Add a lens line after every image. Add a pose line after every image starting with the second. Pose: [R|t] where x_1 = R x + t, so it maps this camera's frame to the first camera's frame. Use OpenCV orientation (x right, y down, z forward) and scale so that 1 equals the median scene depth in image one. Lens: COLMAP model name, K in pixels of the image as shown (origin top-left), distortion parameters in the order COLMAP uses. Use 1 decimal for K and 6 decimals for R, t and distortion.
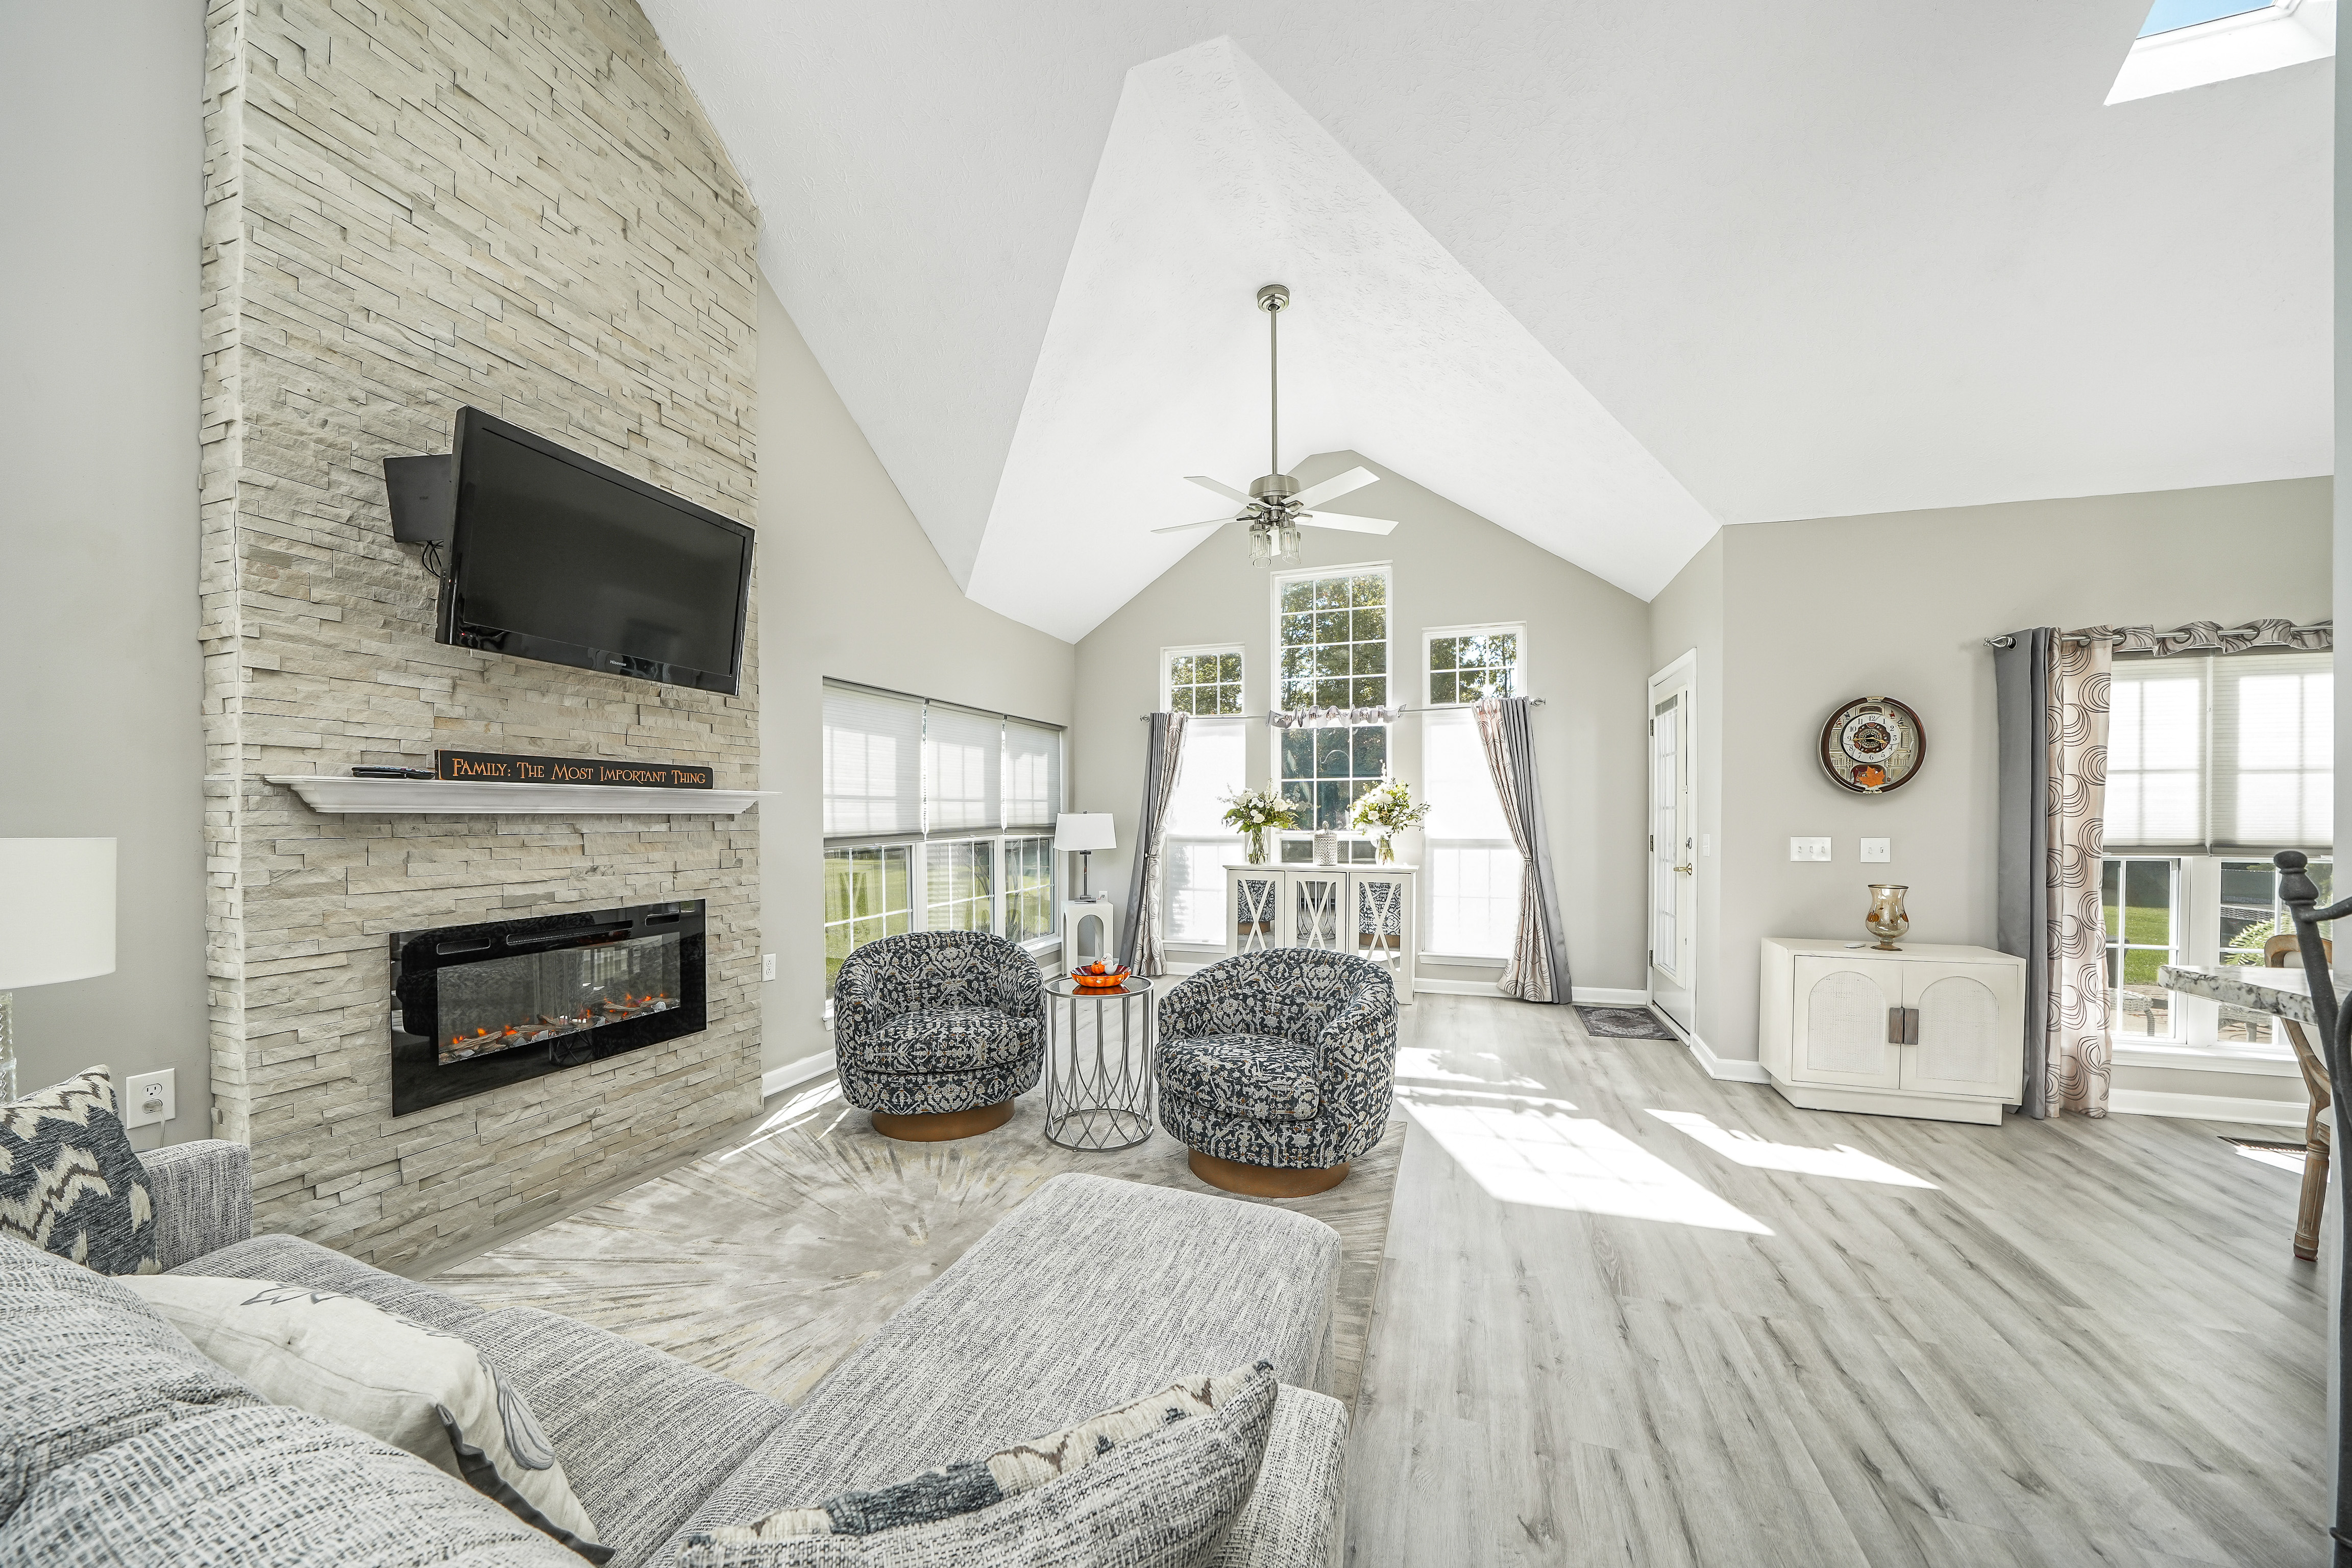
lens RADIAL K [[811.4, 0, 1161.6], [0, 811.4, 819.6], [0, 0, 1]] dist [-0.005999, 0.001105]
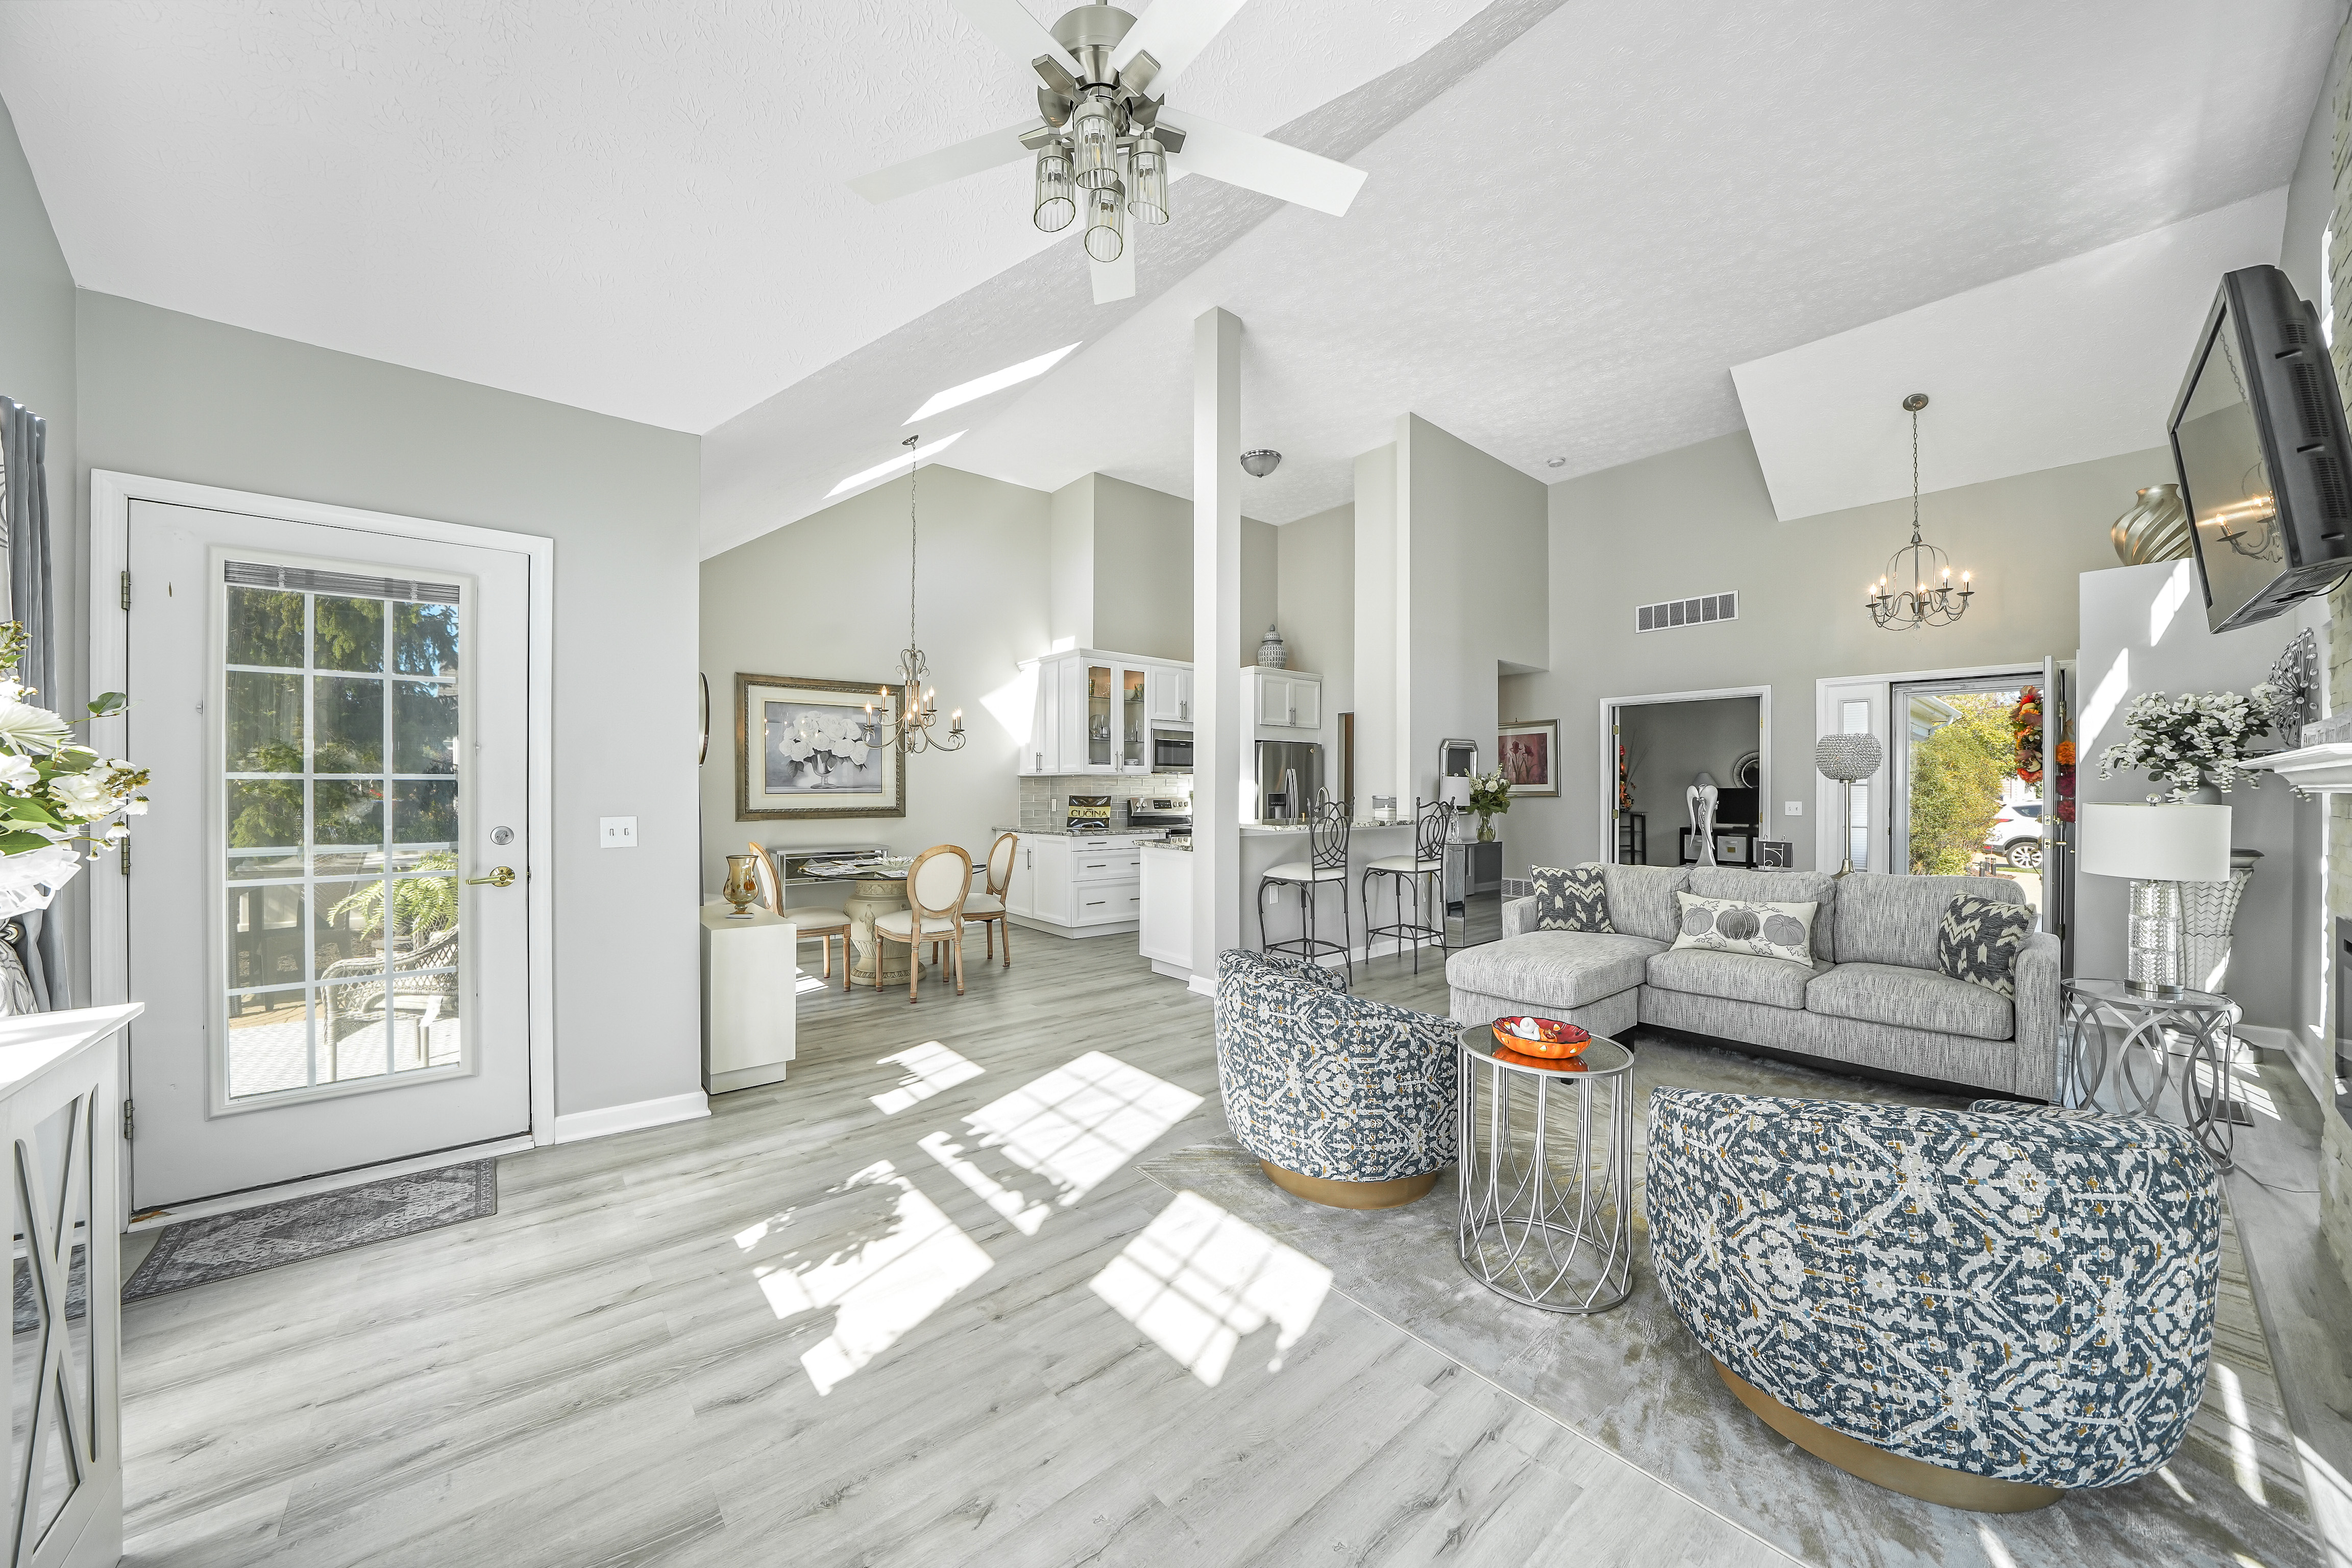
lens RADIAL K [[811.4, 0, 1160.1], [0, 811.4, 783.6], [0, 0, 1]] dist [-0.005999, 0.001105]
pose [[-0.854715, 0.001261, 0.519096, -0.123842], [0.001479, 0.999999, 0.000007, -0.012050], [-0.519095, 0.000774, -0.854716, 1.448702]]
